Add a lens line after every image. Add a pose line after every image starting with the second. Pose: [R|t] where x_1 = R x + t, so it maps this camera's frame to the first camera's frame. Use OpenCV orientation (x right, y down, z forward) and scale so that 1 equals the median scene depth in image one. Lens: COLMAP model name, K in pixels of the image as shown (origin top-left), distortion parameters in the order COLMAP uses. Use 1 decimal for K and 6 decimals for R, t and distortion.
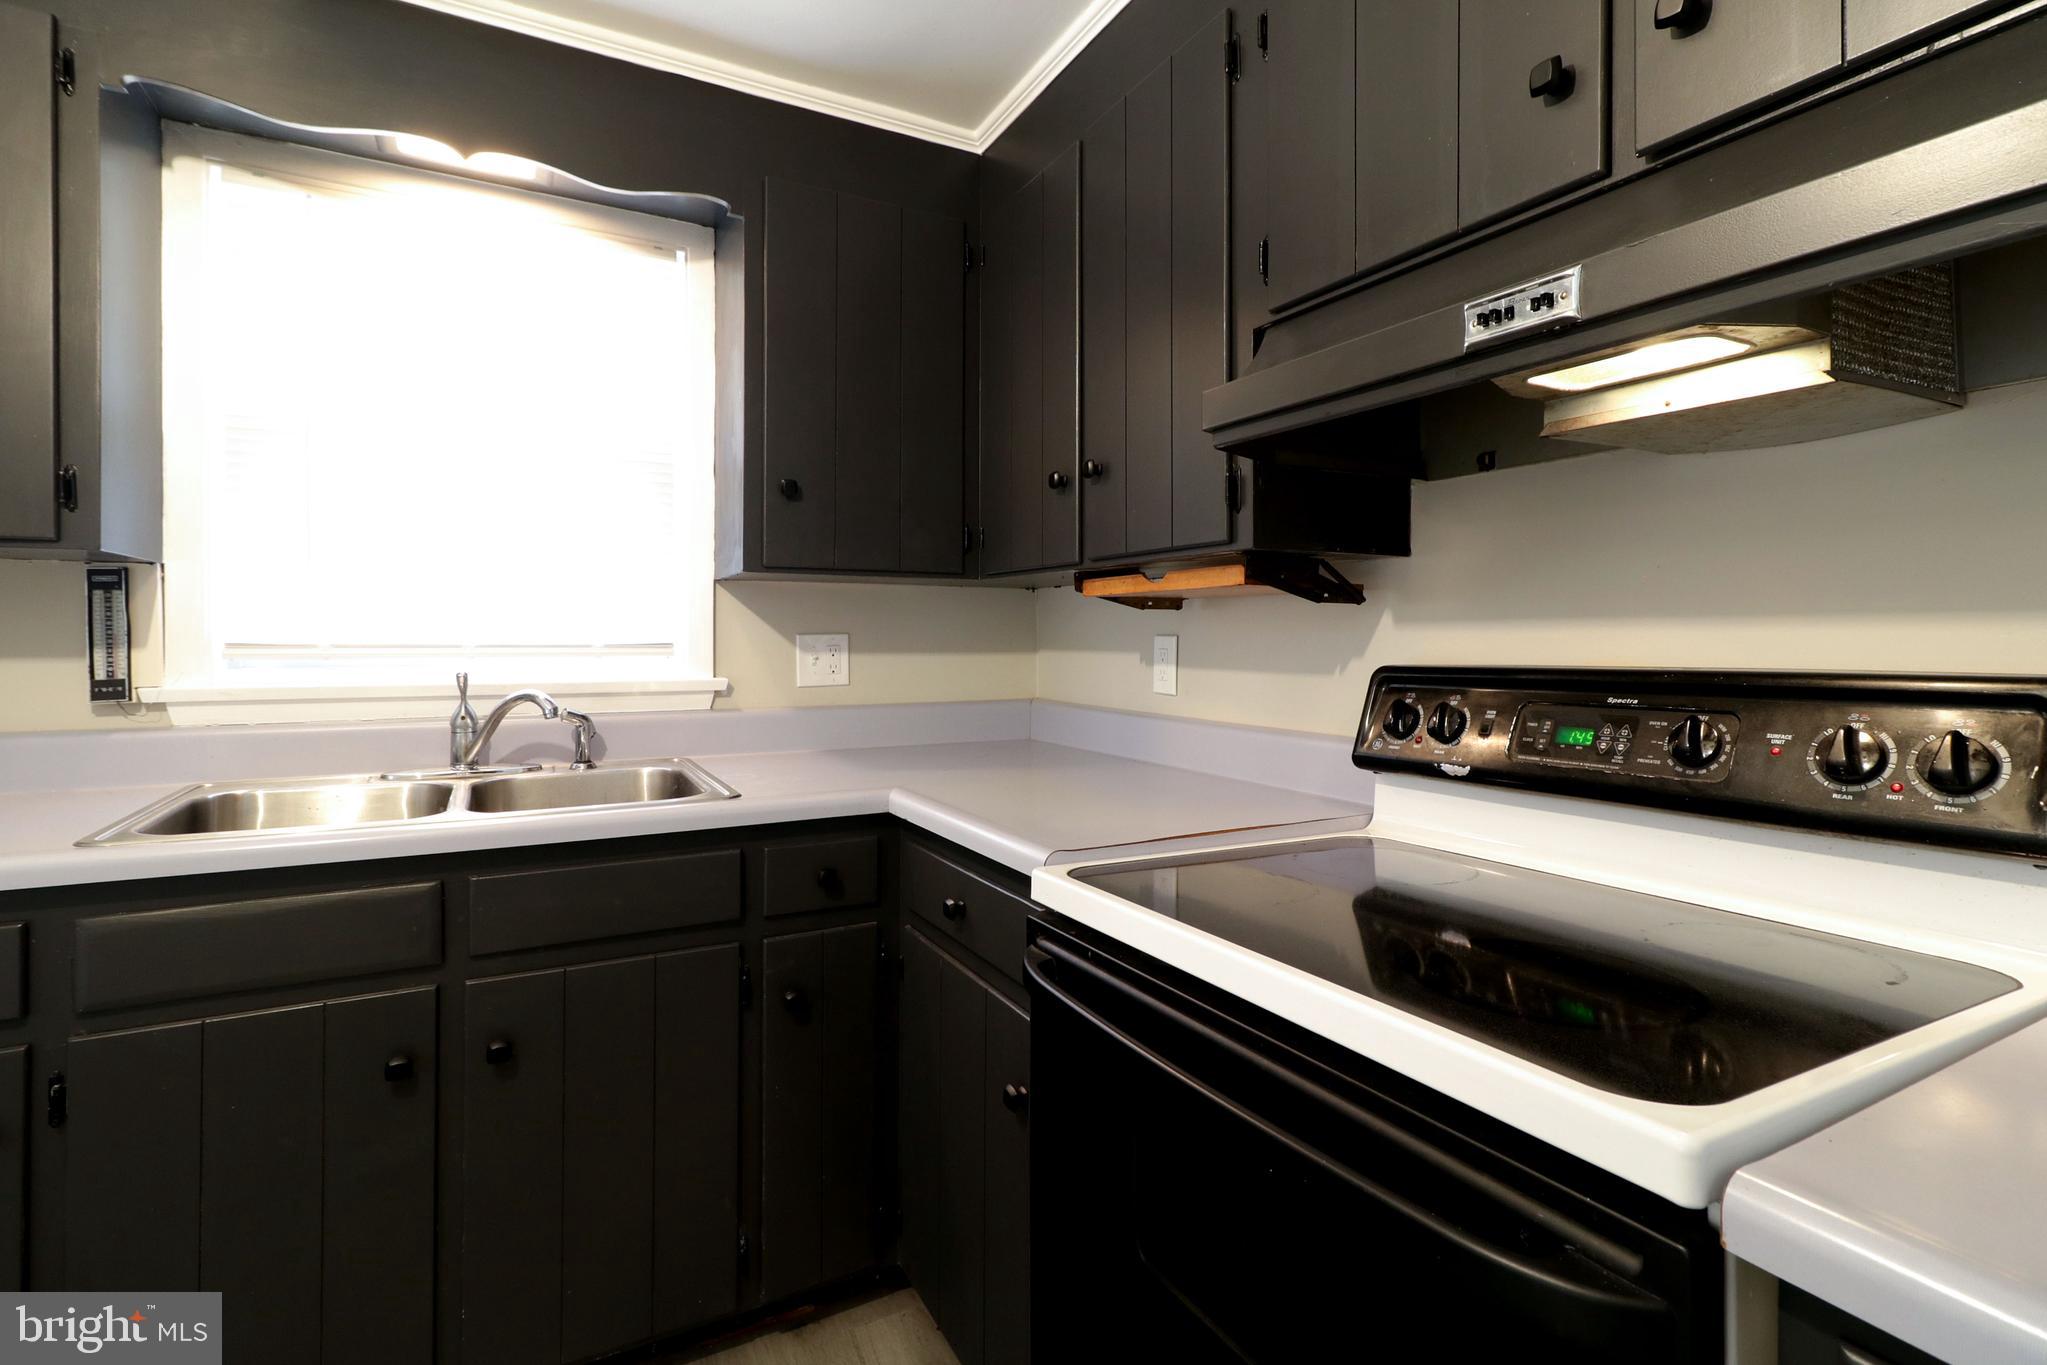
lens RADIAL K [[975.7, 0, 1035.0], [0, 975.7, 638.1], [0, 0, 1]] dist [0.003600, 0.001815]
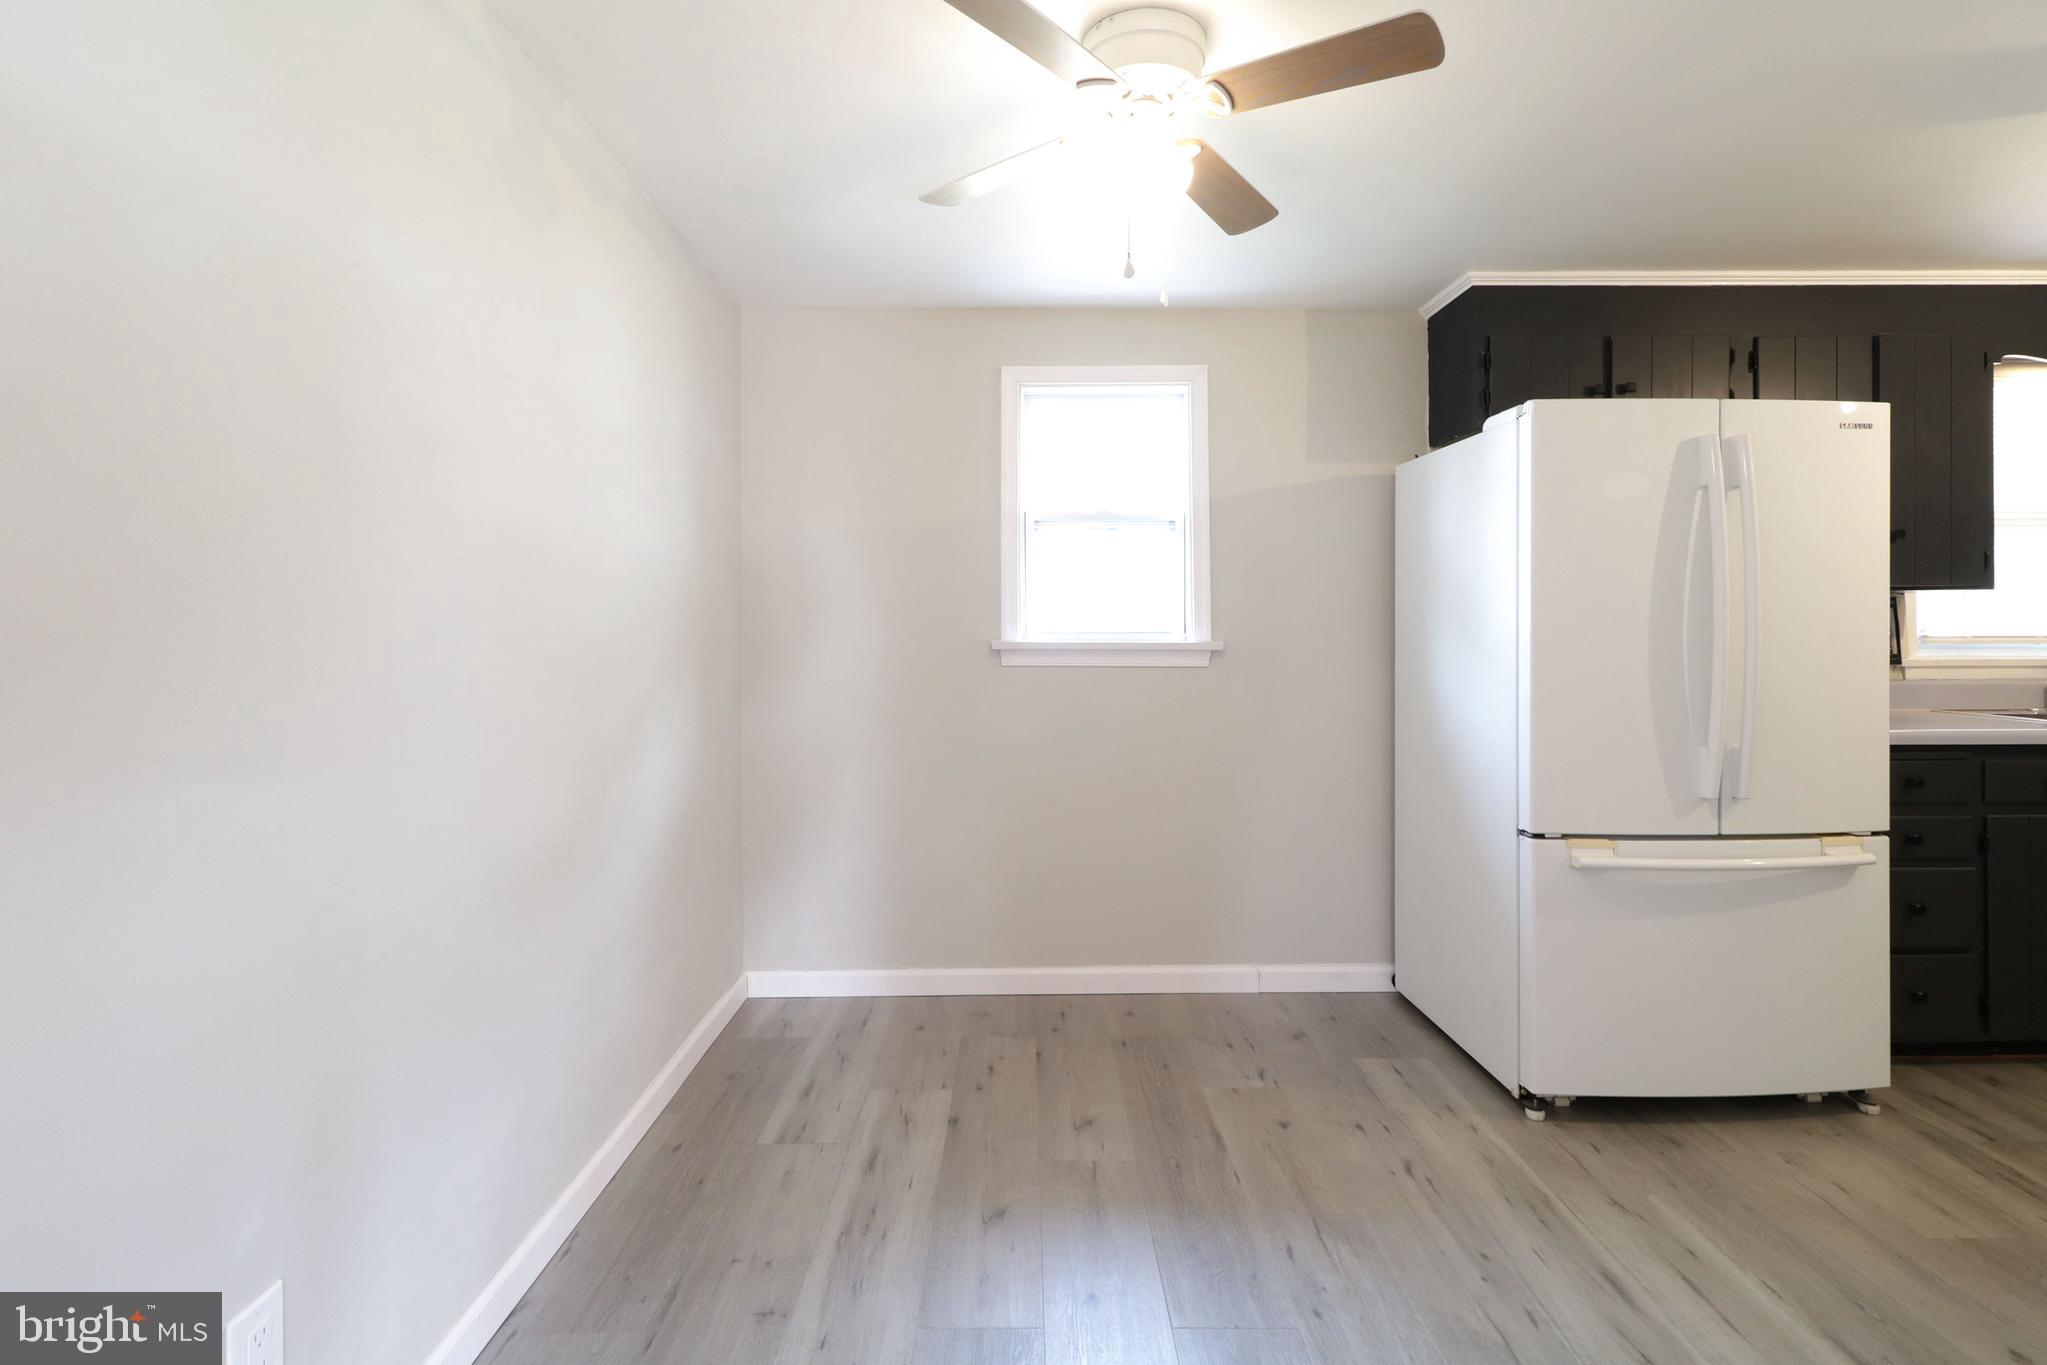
lens RADIAL K [[975.7, 0, 1026.2], [0, 975.7, 625.6], [0, 0, 1]] dist [0.003600, 0.001815]
pose [[0.887858, -0.007428, -0.460058, -1.569953], [0.005146, 0.999967, -0.006214, -0.011440], [0.460090, 0.003150, 0.887867, -1.527393]]
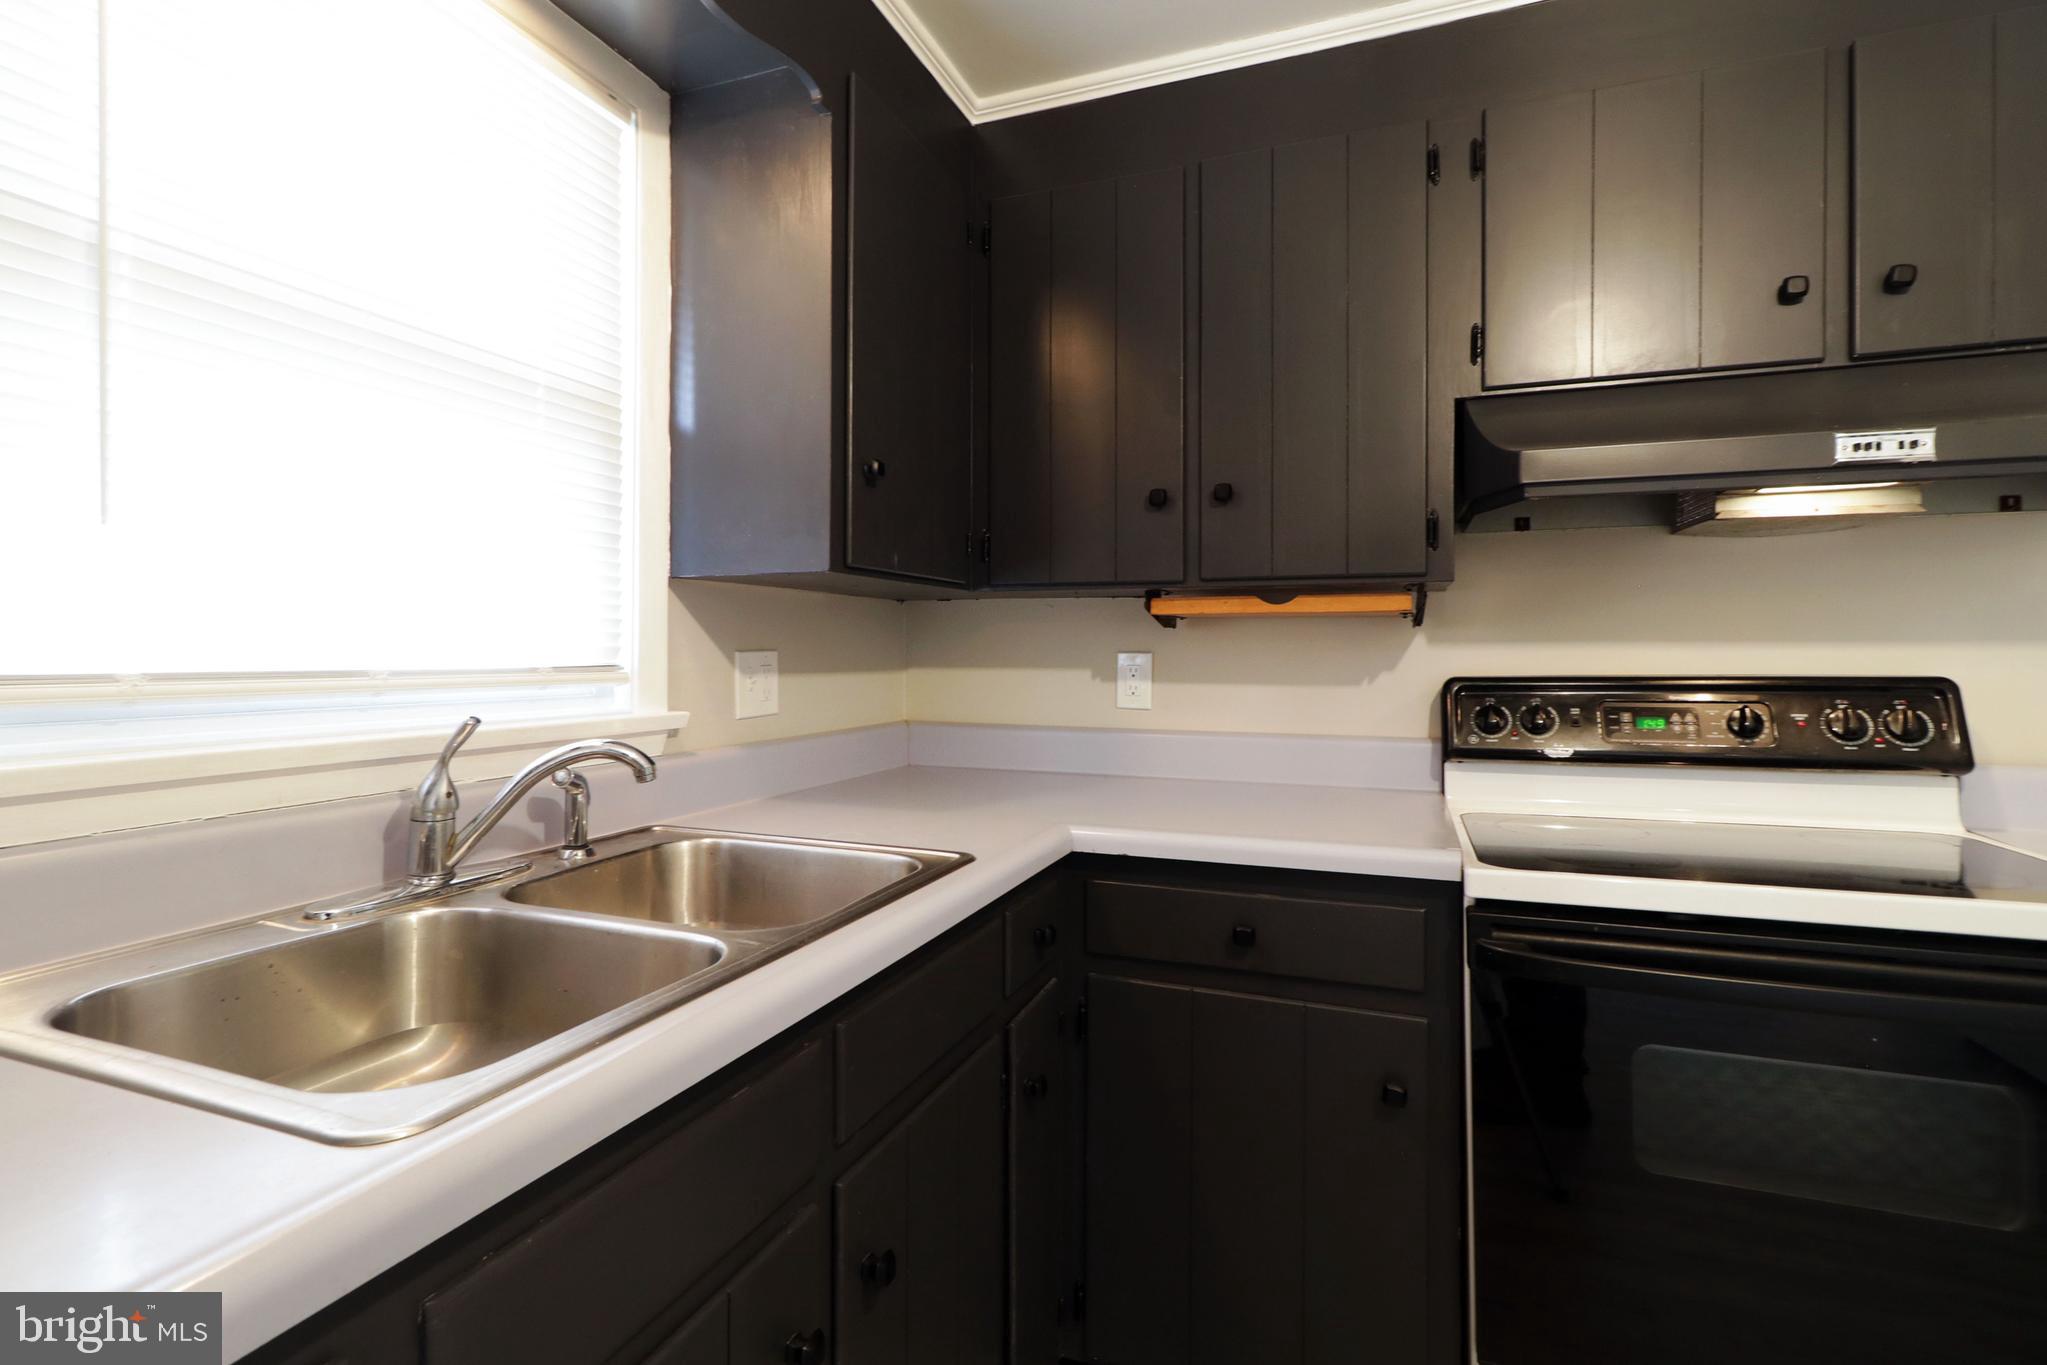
lens RADIAL K [[975.7, 0, 1025.4], [0, 975.7, 643.9], [0, 0, 1]] dist [0.003600, 0.001815]
pose [[0.759065, 0.003936, 0.651003, -0.771476], [0.000438, 0.999978, -0.006556, -0.005955], [-0.651015, 0.005262, 0.759047, 0.353165]]
